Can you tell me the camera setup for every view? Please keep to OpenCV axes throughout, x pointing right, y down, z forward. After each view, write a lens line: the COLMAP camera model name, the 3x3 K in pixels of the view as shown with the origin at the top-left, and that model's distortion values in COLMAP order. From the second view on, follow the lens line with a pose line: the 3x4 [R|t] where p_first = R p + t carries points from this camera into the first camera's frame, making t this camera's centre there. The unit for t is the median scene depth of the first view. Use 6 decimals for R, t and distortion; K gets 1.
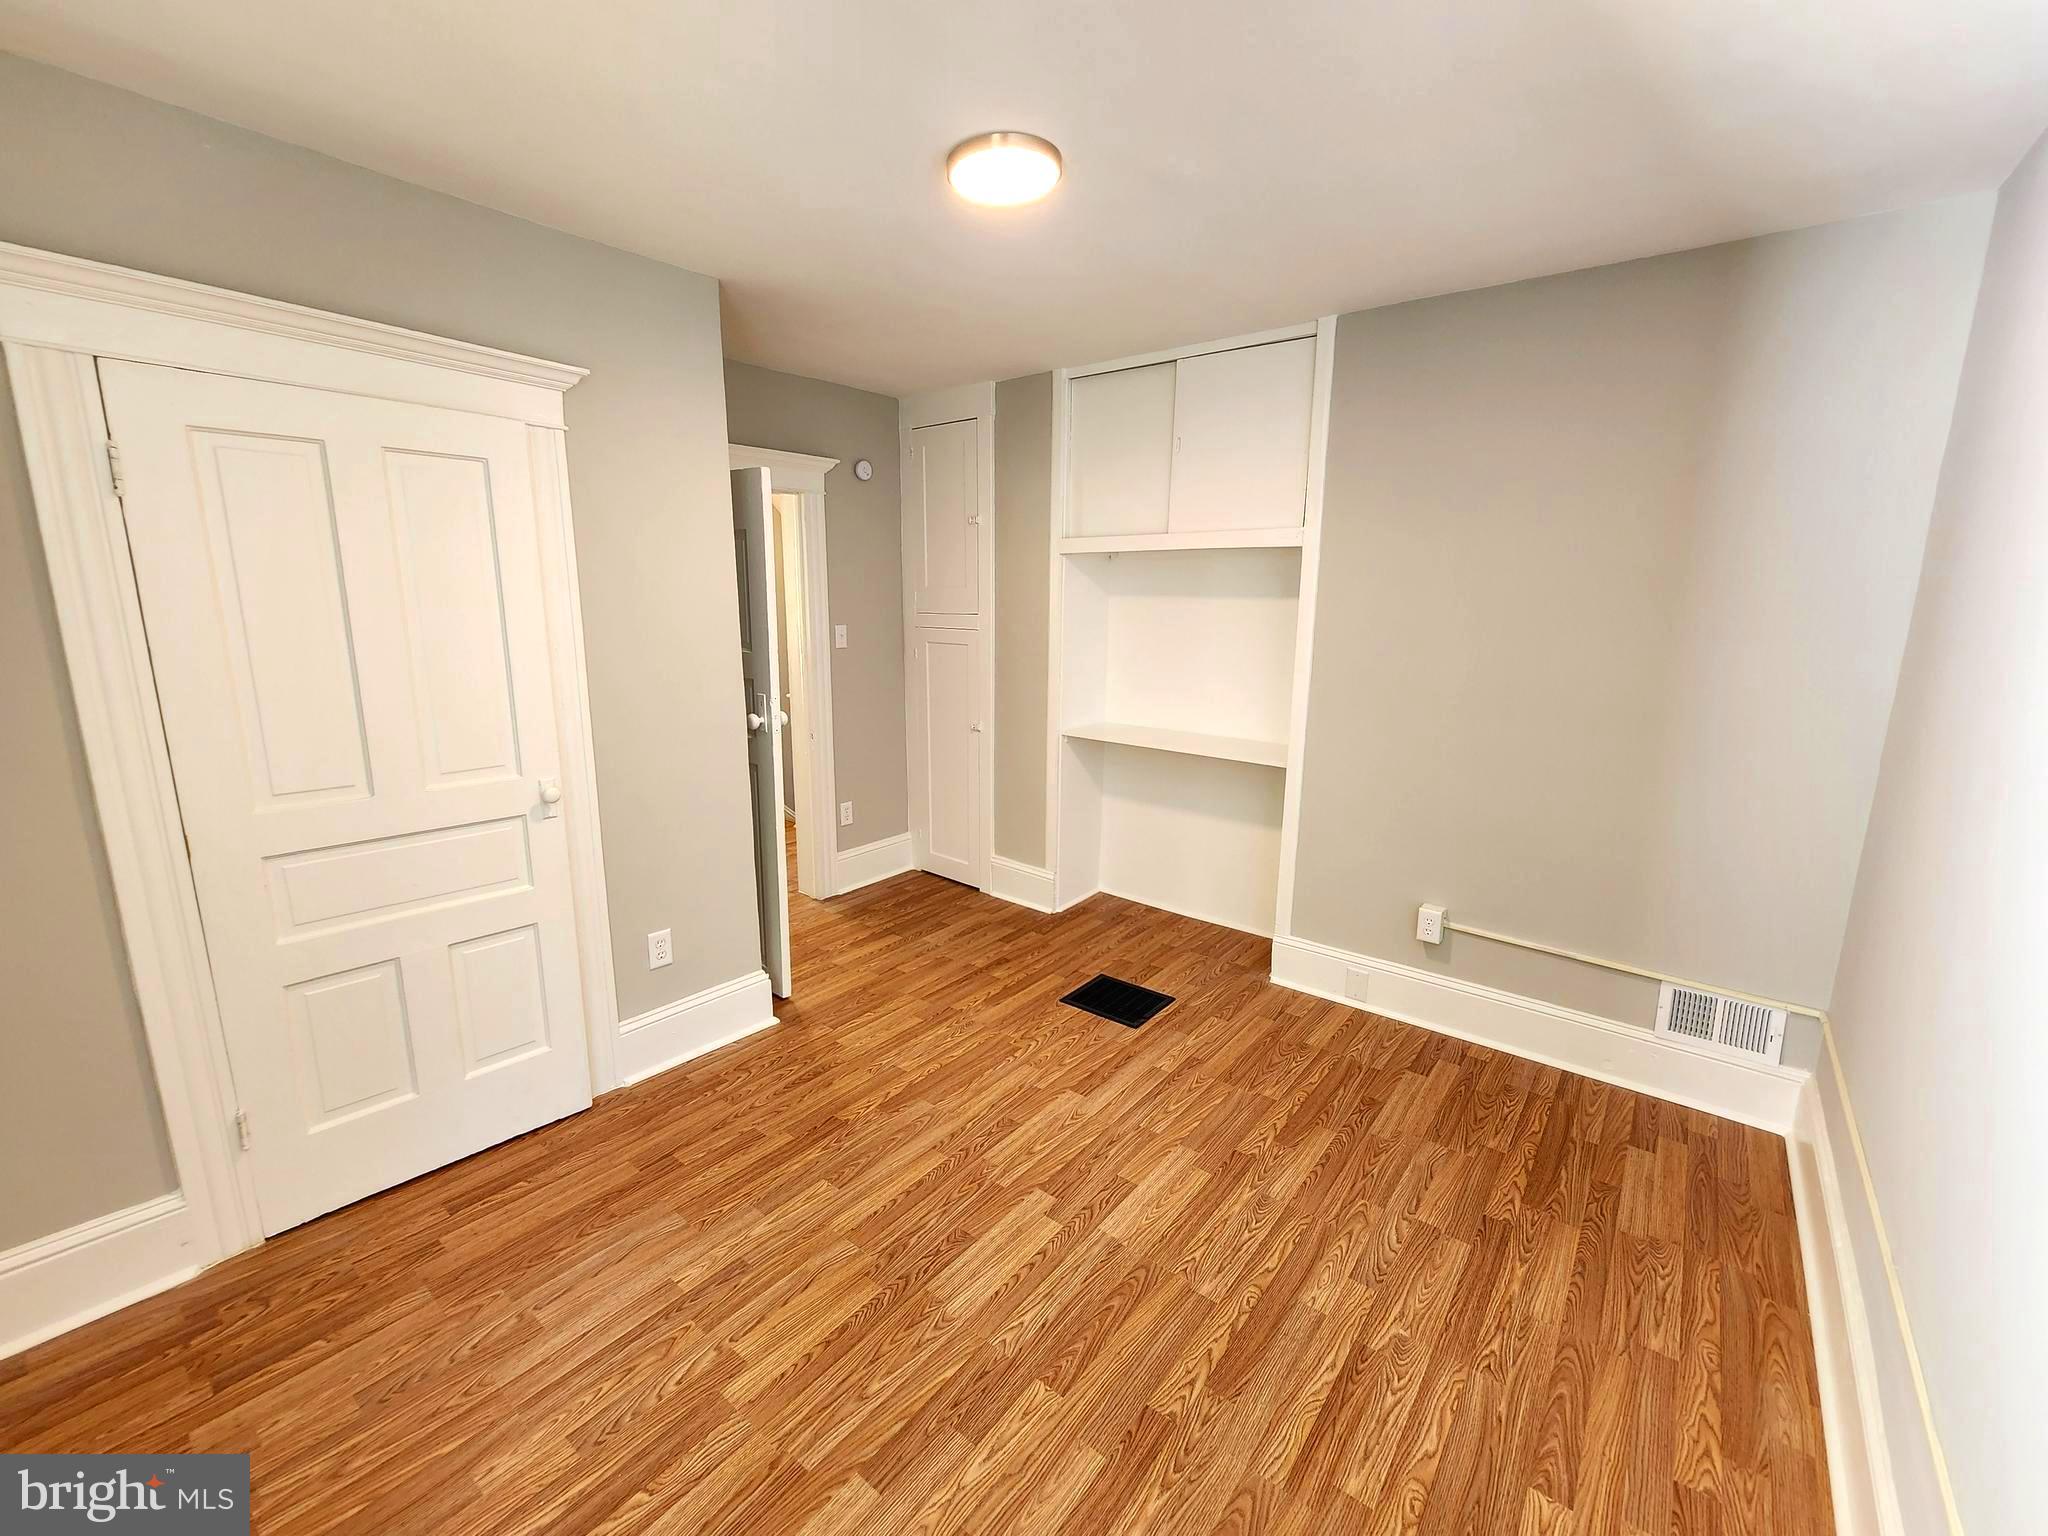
lens RADIAL K [[845.5, 0, 1033.8], [0, 845.5, 761.0], [0, 0, 1]] dist [-0.000582, -0.001150]
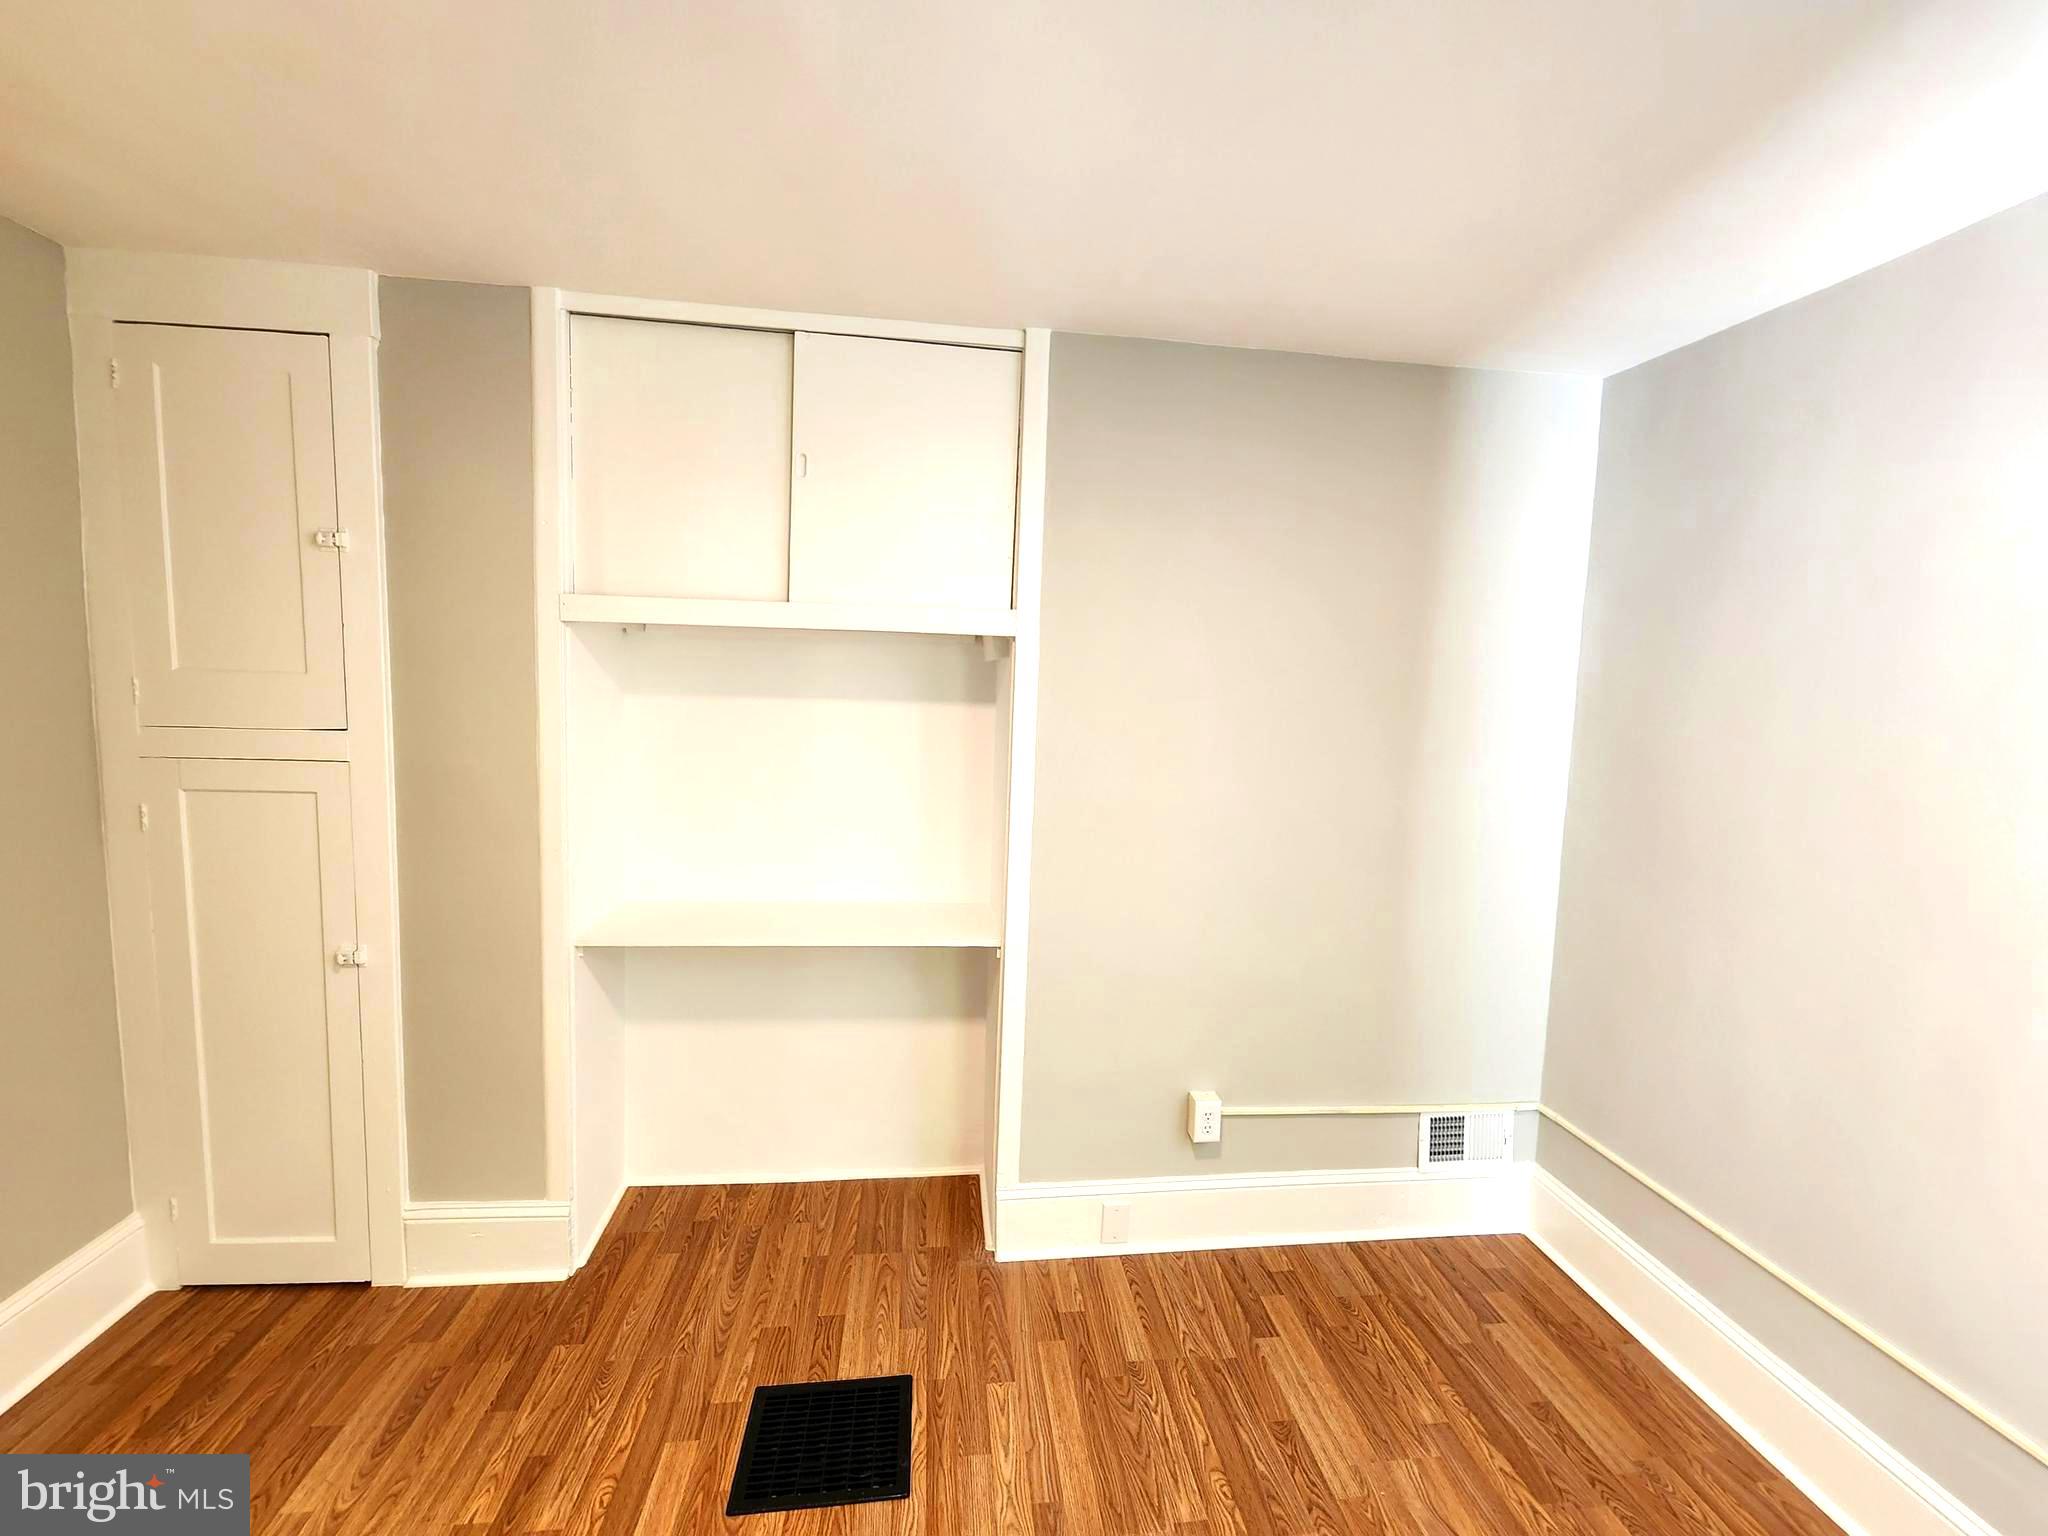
lens RADIAL K [[845.5, 0, 1033.8], [0, 845.5, 761.0], [0, 0, 1]] dist [-0.000582, -0.001150]
pose [[0.699409, -0.052162, 0.712816, -0.159264], [0.112847, 0.992883, -0.038068, -0.106564], [-0.705757, 0.107064, 0.700317, 0.439822]]
